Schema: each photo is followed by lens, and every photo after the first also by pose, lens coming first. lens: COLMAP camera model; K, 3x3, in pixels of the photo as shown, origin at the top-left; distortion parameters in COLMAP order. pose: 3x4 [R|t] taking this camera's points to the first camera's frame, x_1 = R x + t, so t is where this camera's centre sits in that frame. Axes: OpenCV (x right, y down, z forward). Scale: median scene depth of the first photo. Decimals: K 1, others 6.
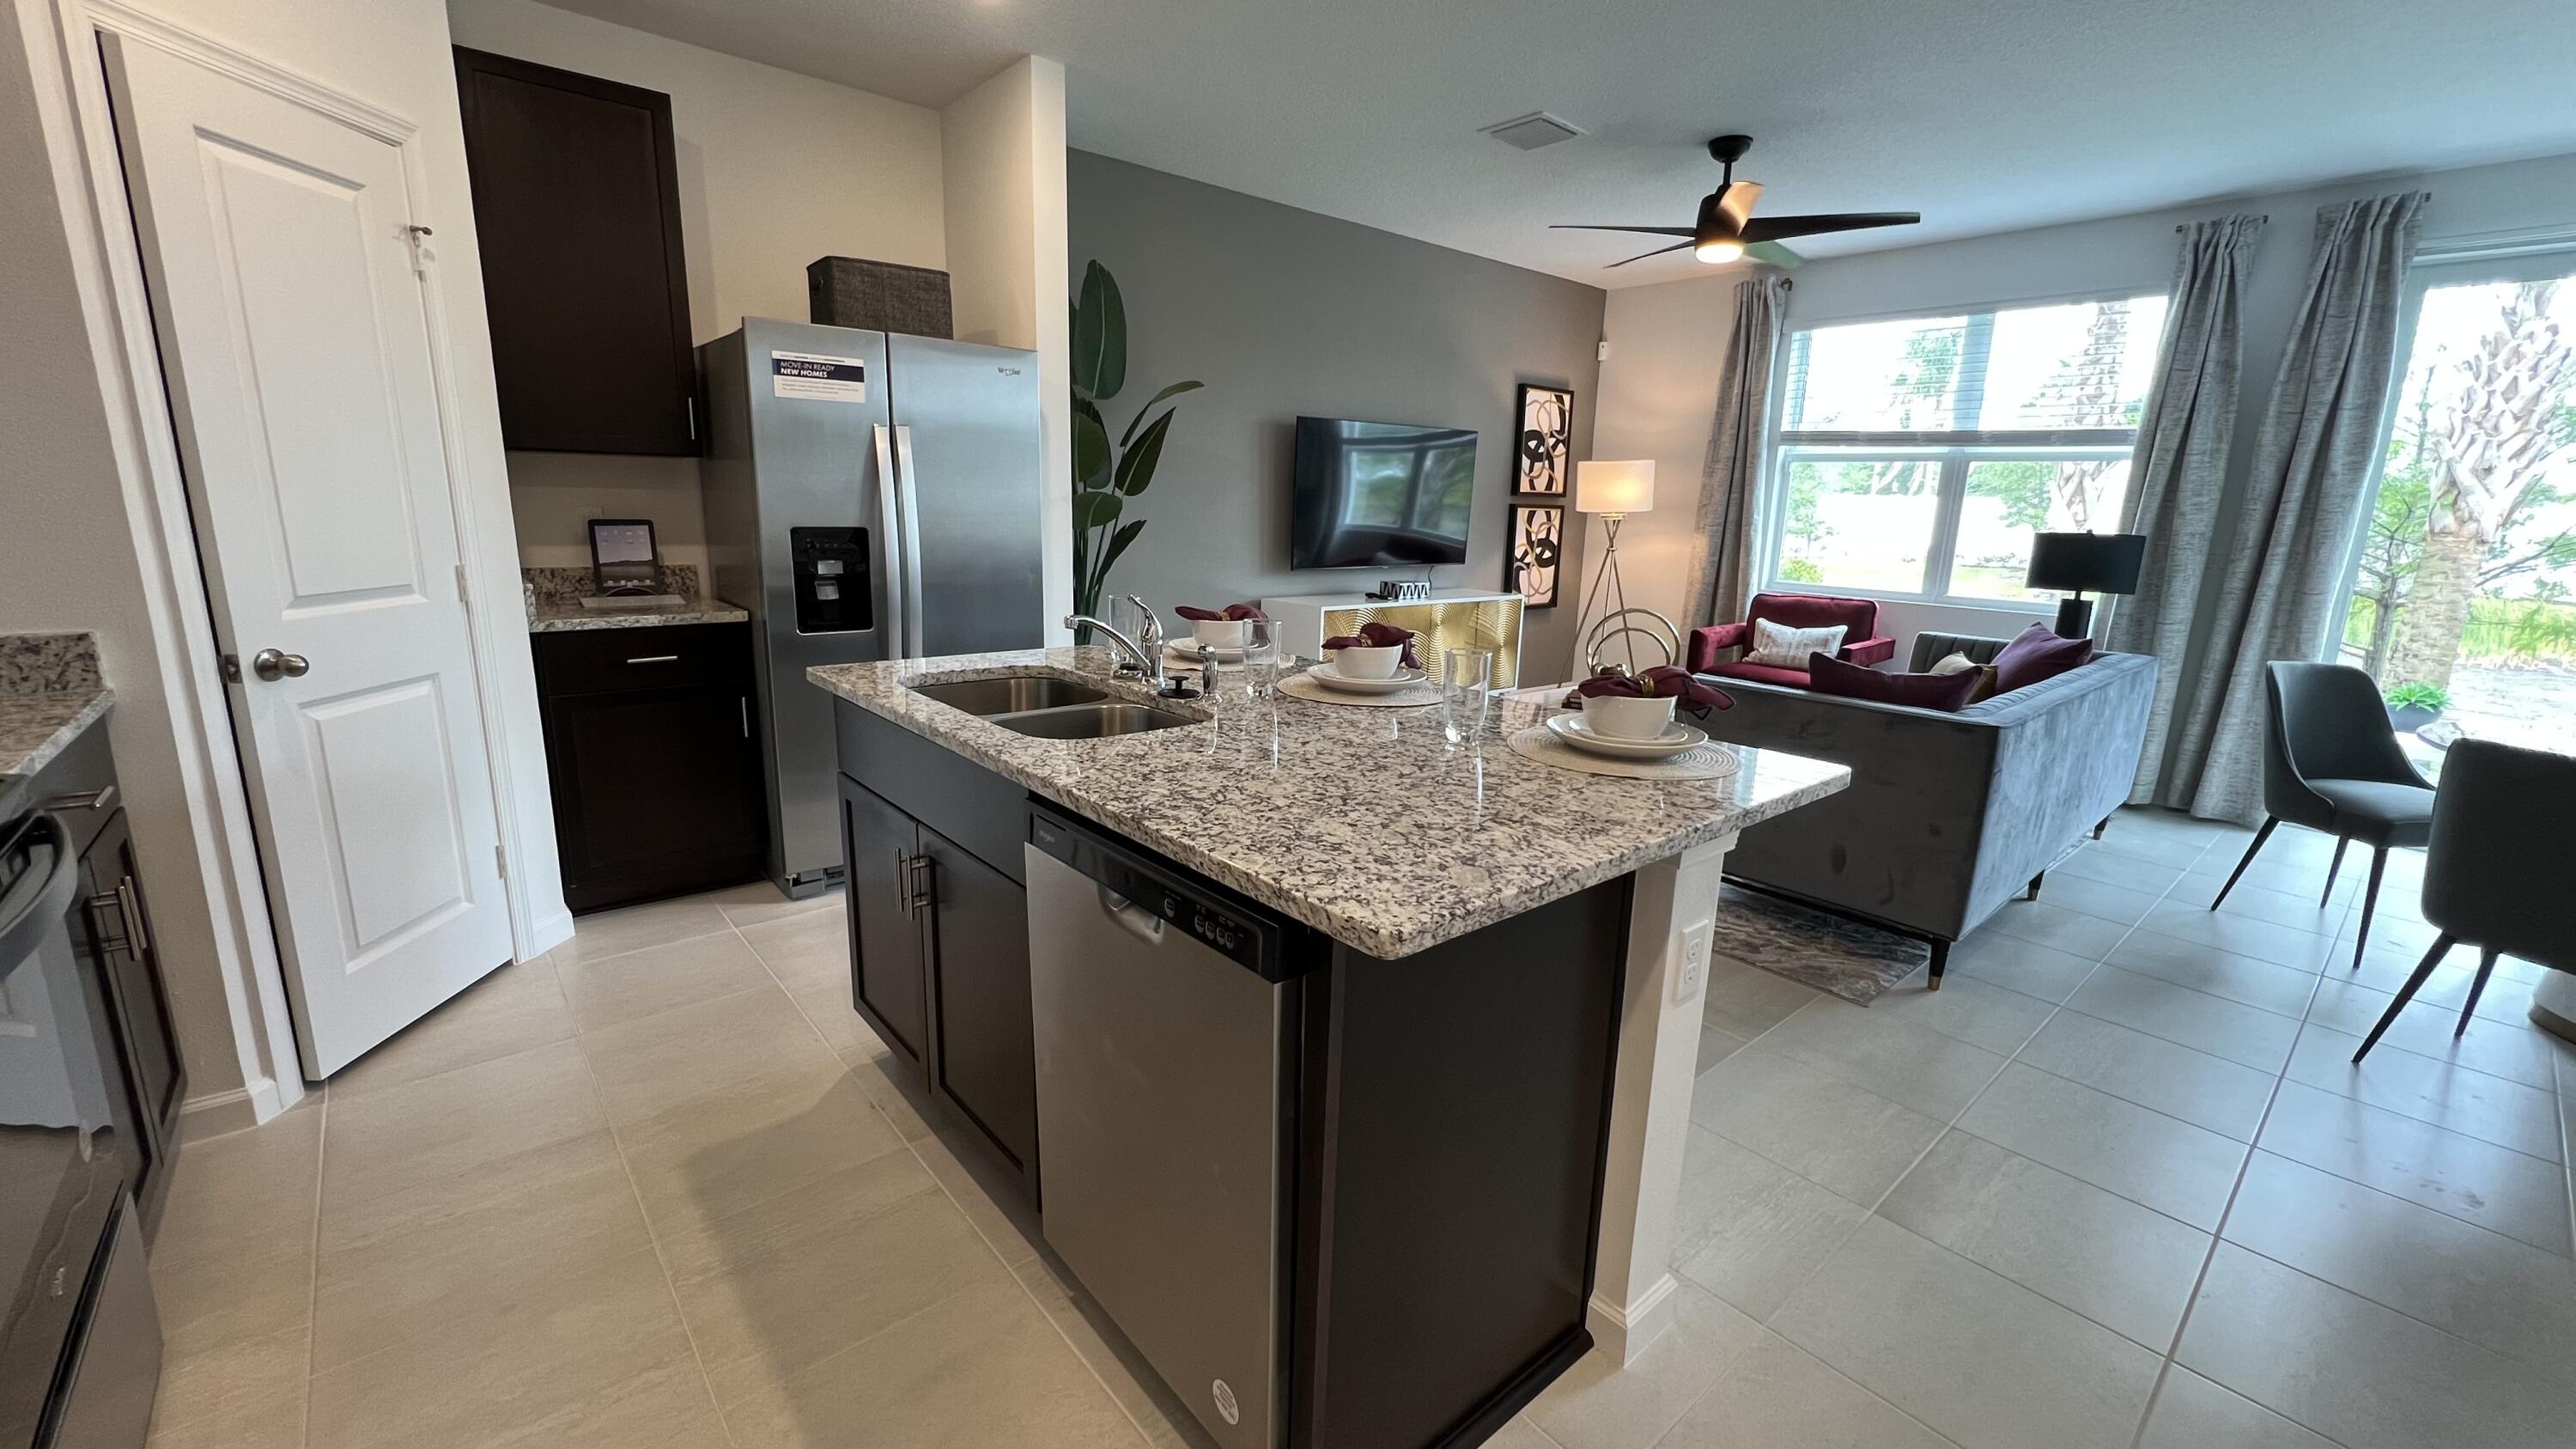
lens RADIAL K [[1035.1, 0, 1291.6], [0, 1035.1, 727.4], [0, 0, 1]] dist [-0.002142, -0.000077]
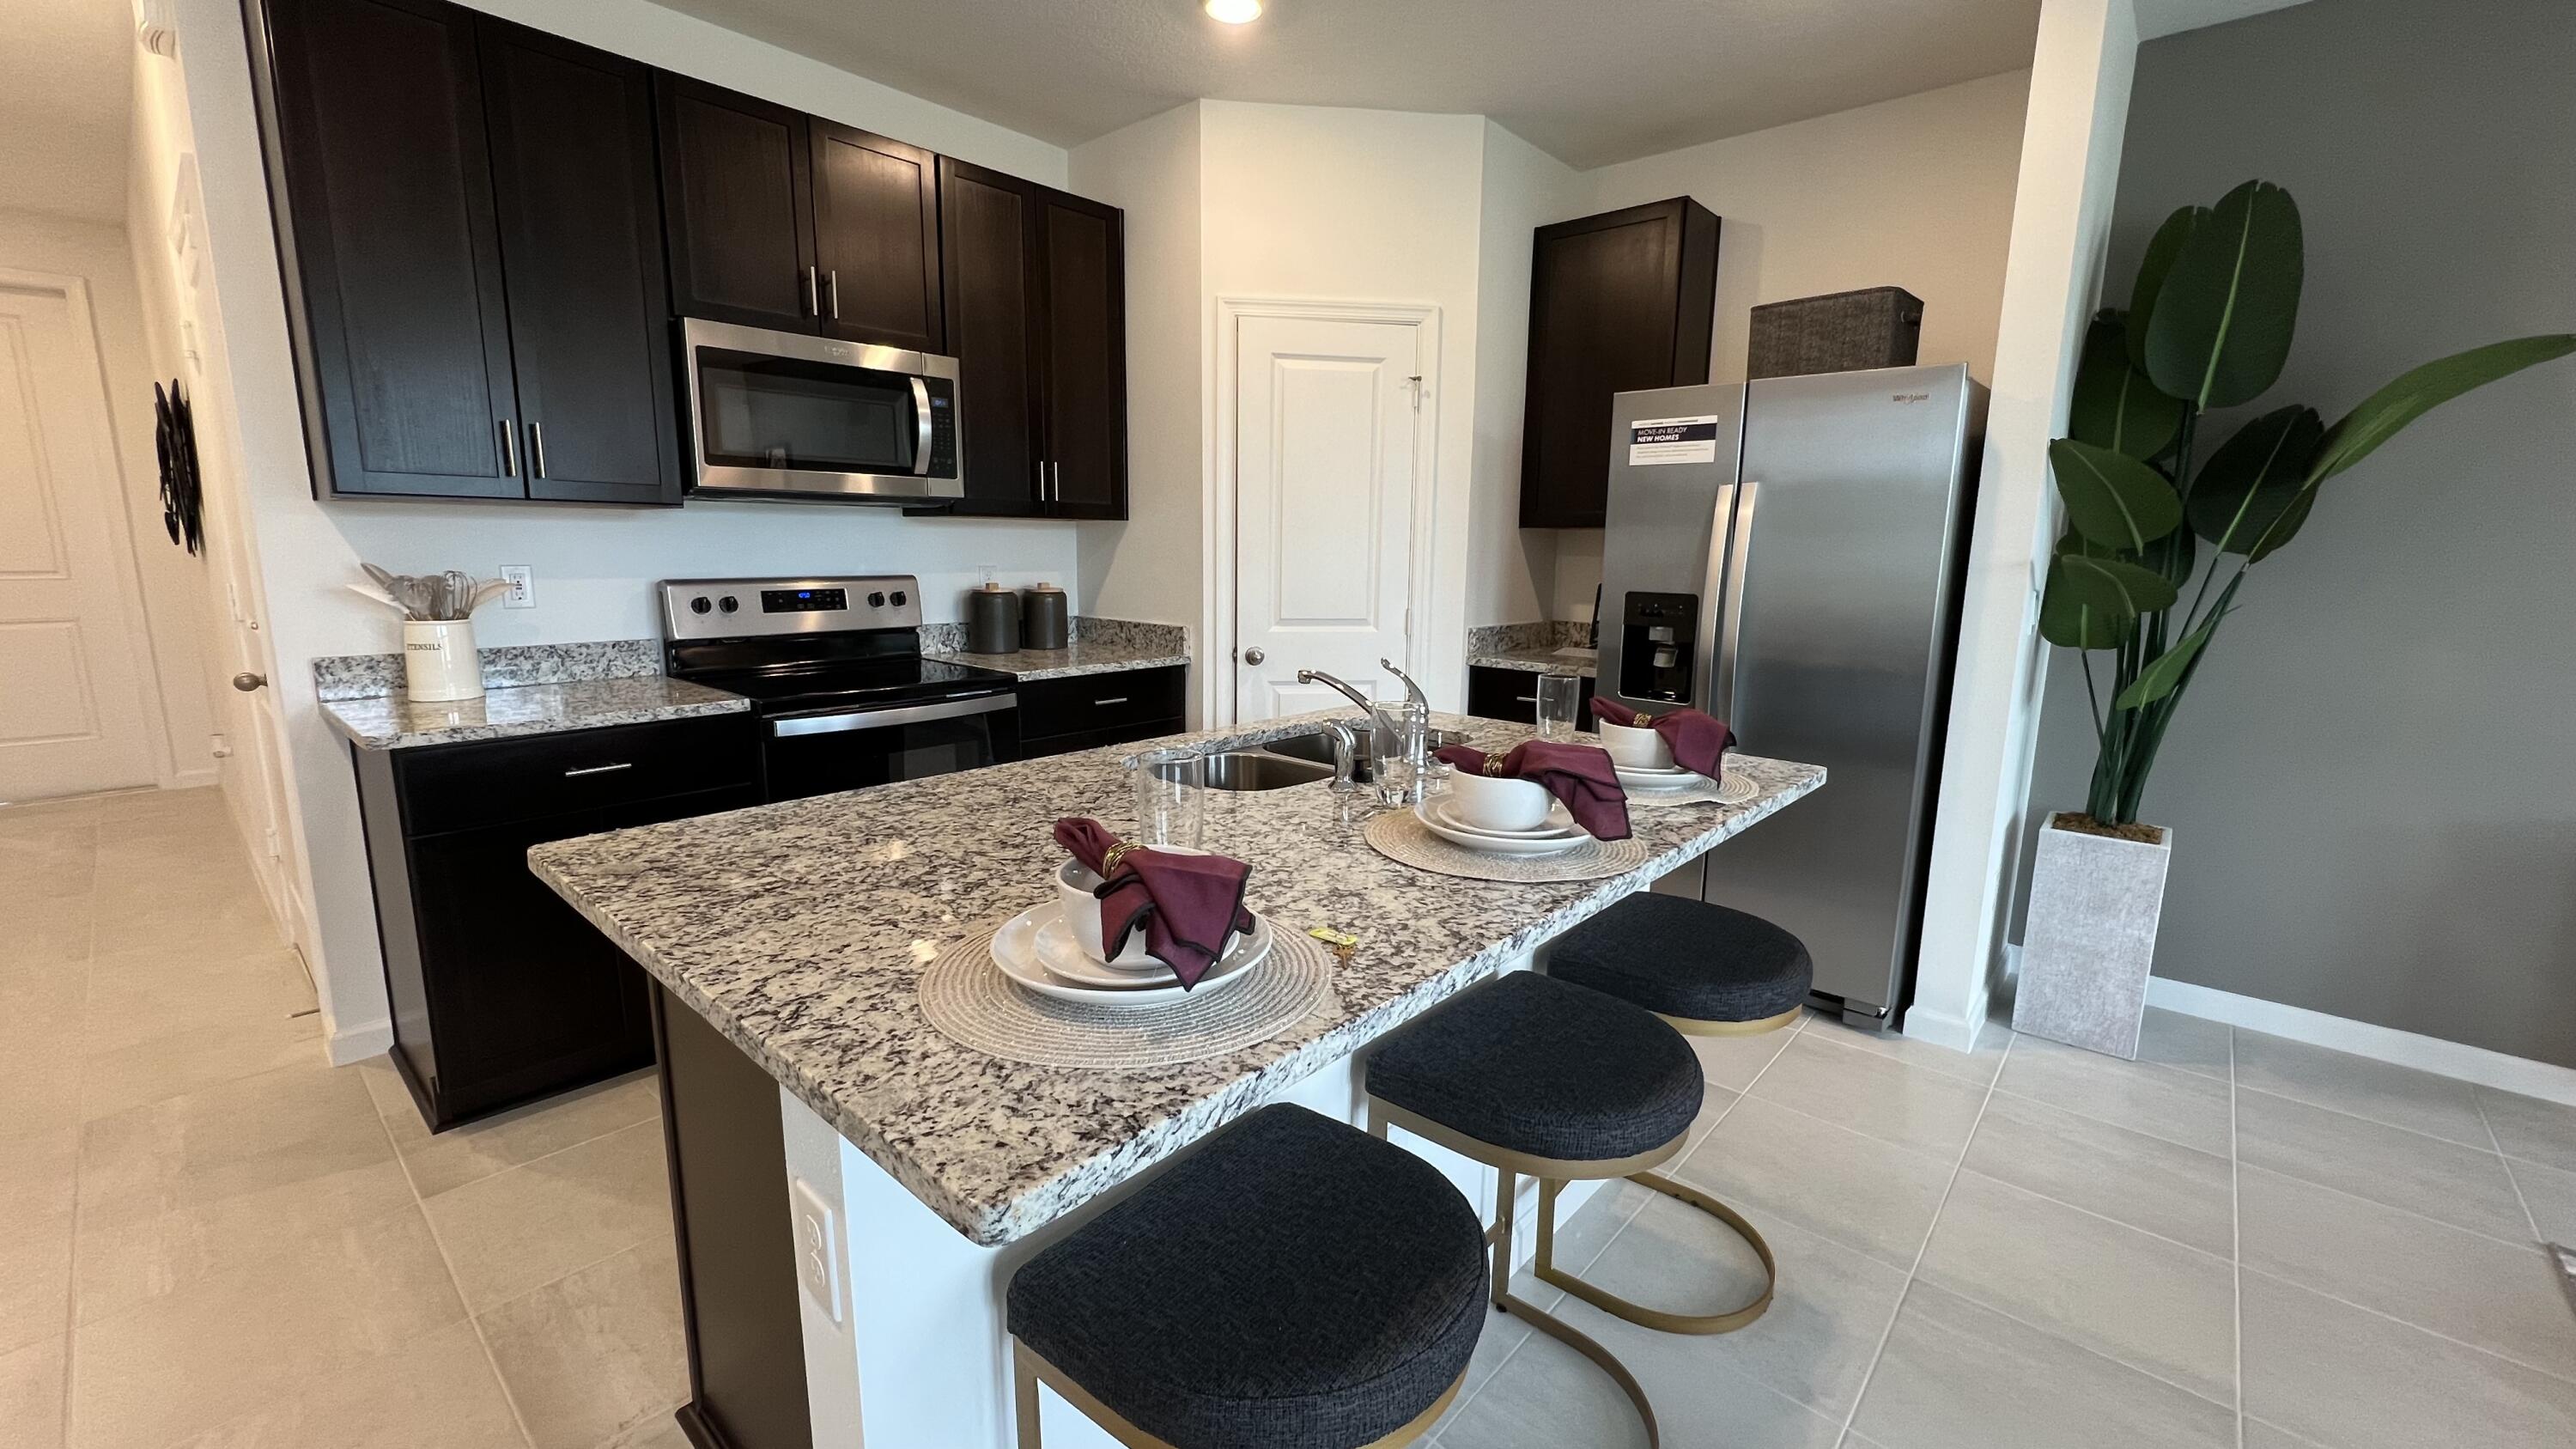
lens RADIAL K [[1035.1, 0, 1291.6], [0, 1035.1, 727.4], [0, 0, 1]] dist [-0.002142, -0.000077]
pose [[0.129456, 0.148241, -0.980442, 0.277242], [-0.226747, 0.966989, 0.116268, -0.061207], [0.965312, 0.207261, 0.158795, 0.311024]]
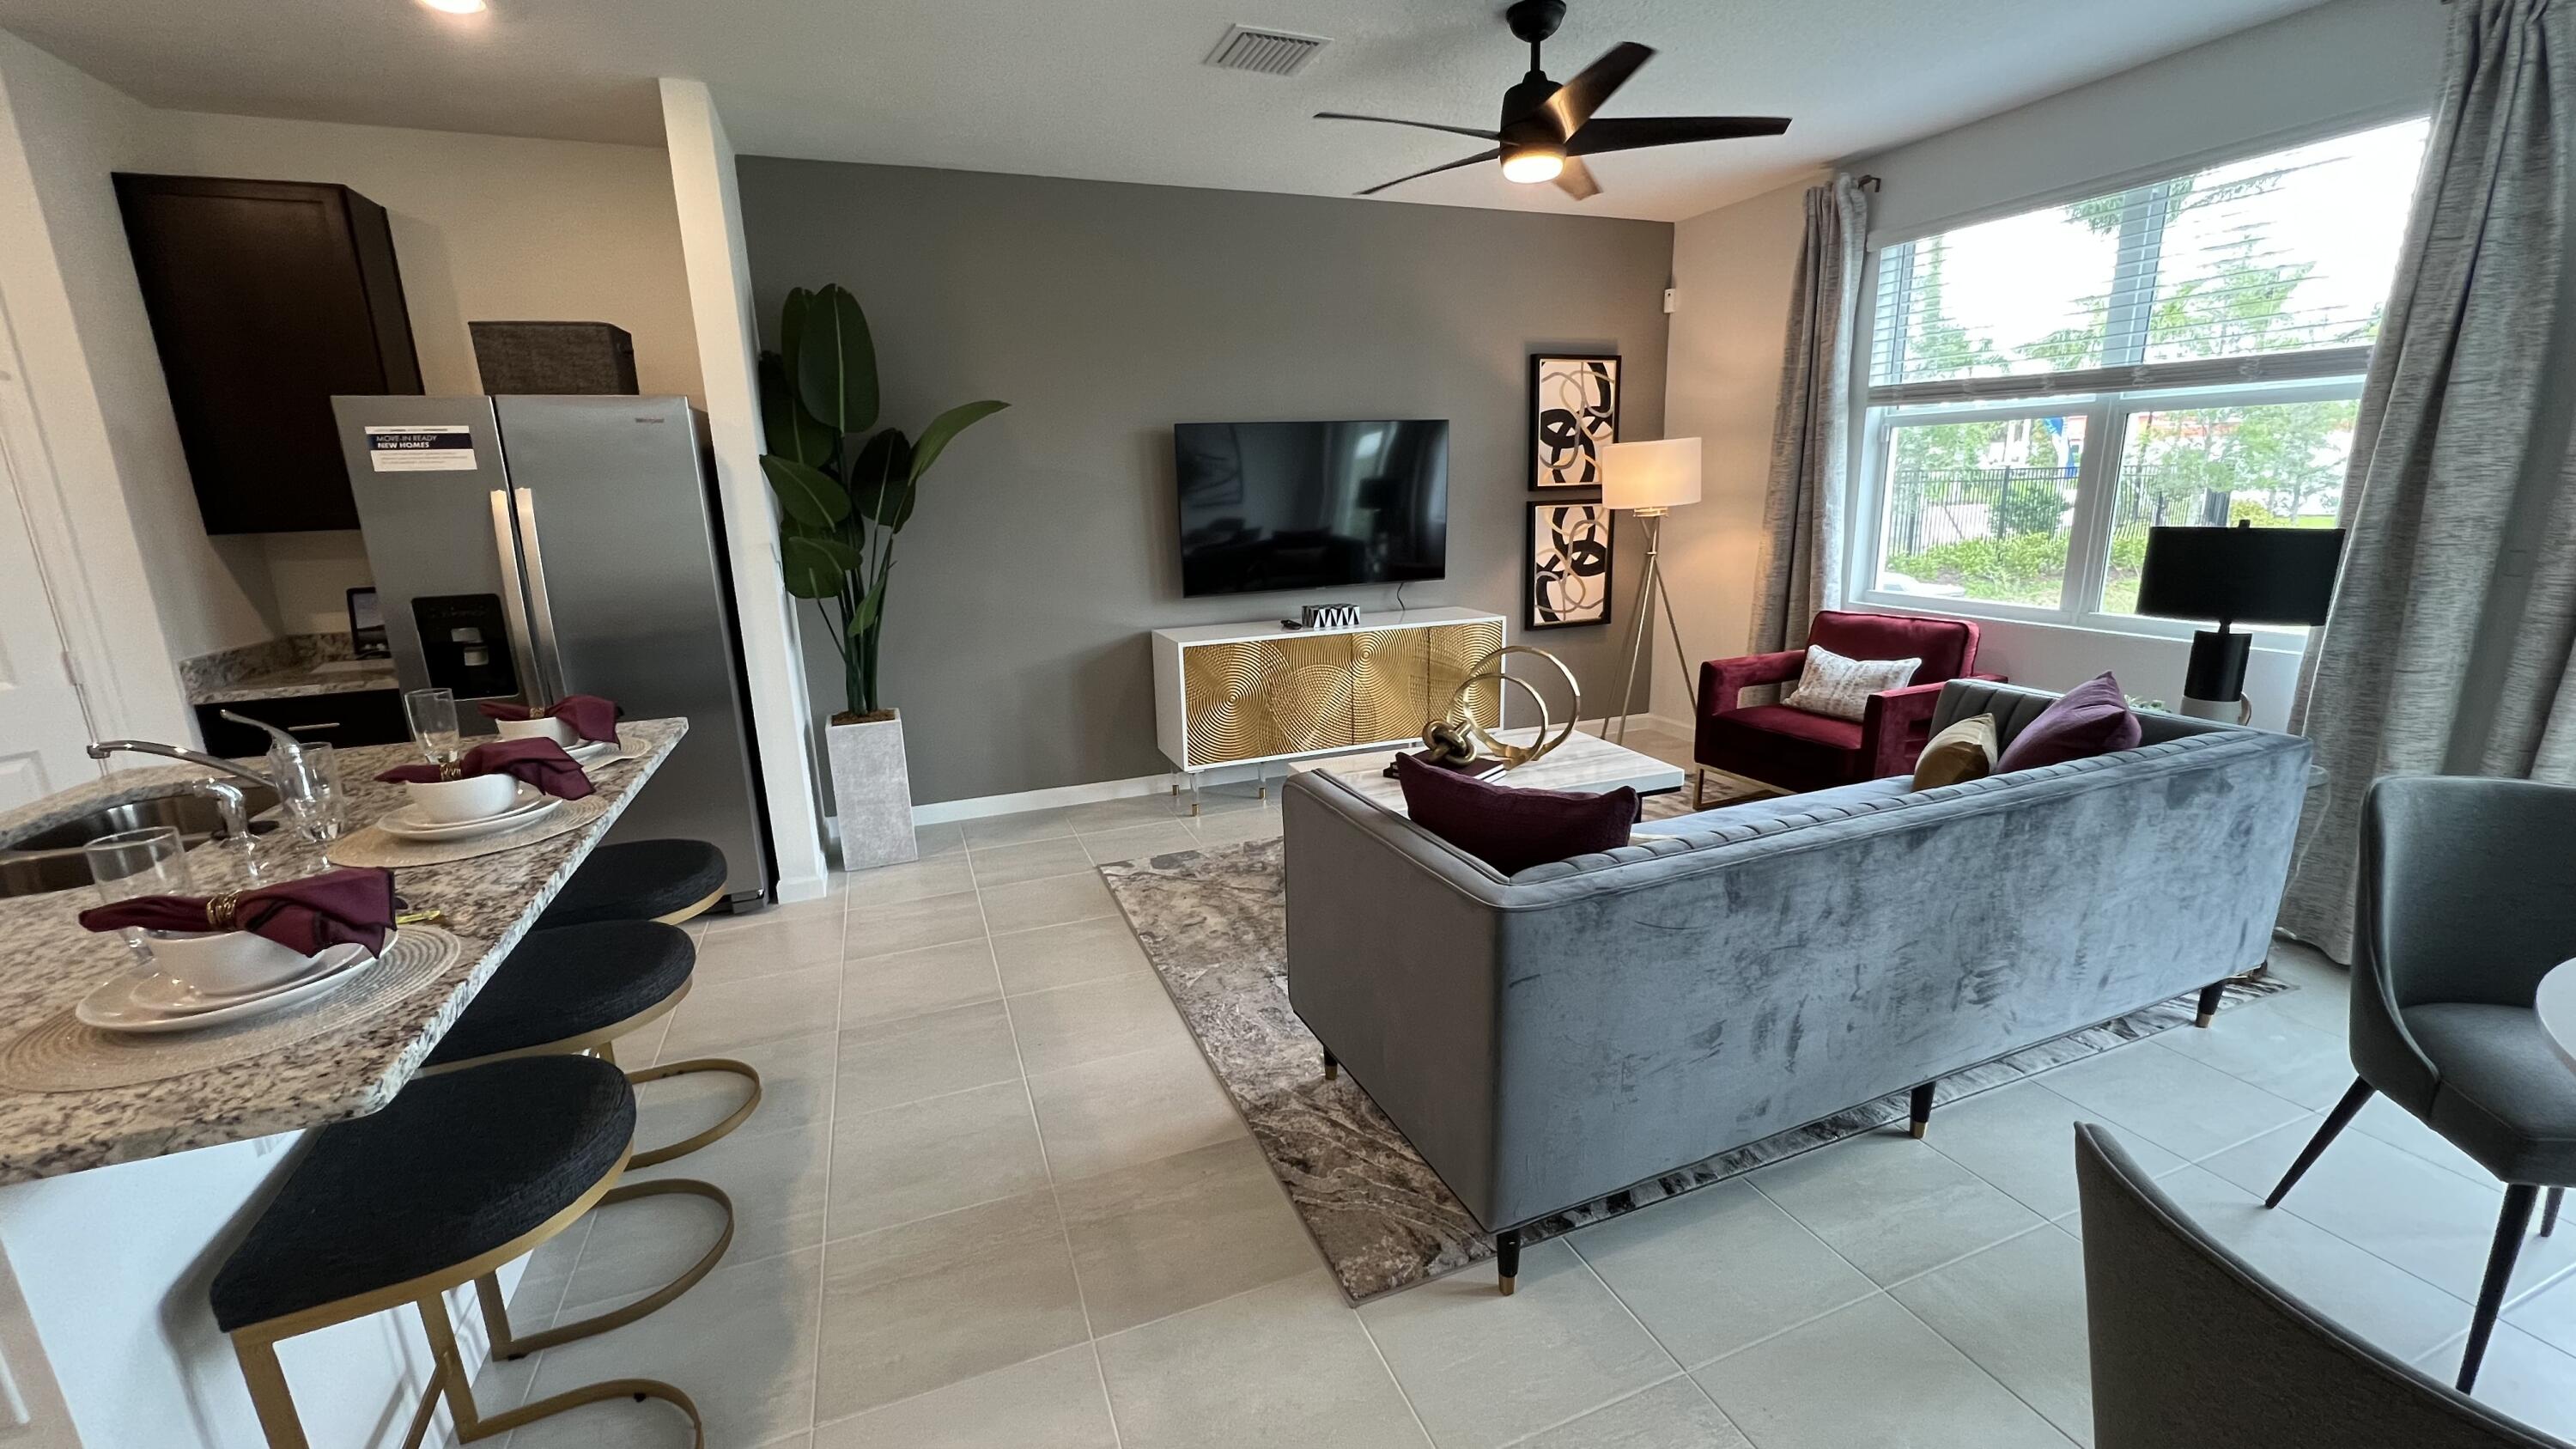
lens RADIAL K [[1035.1, 0, 1291.6], [0, 1035.1, 727.4], [0, 0, 1]] dist [-0.002142, -0.000077]
pose [[0.940919, 0.023829, -0.337793, 0.380720], [-0.018722, 0.999656, 0.018366, -0.057587], [0.338114, -0.010957, 0.941041, 0.191533]]
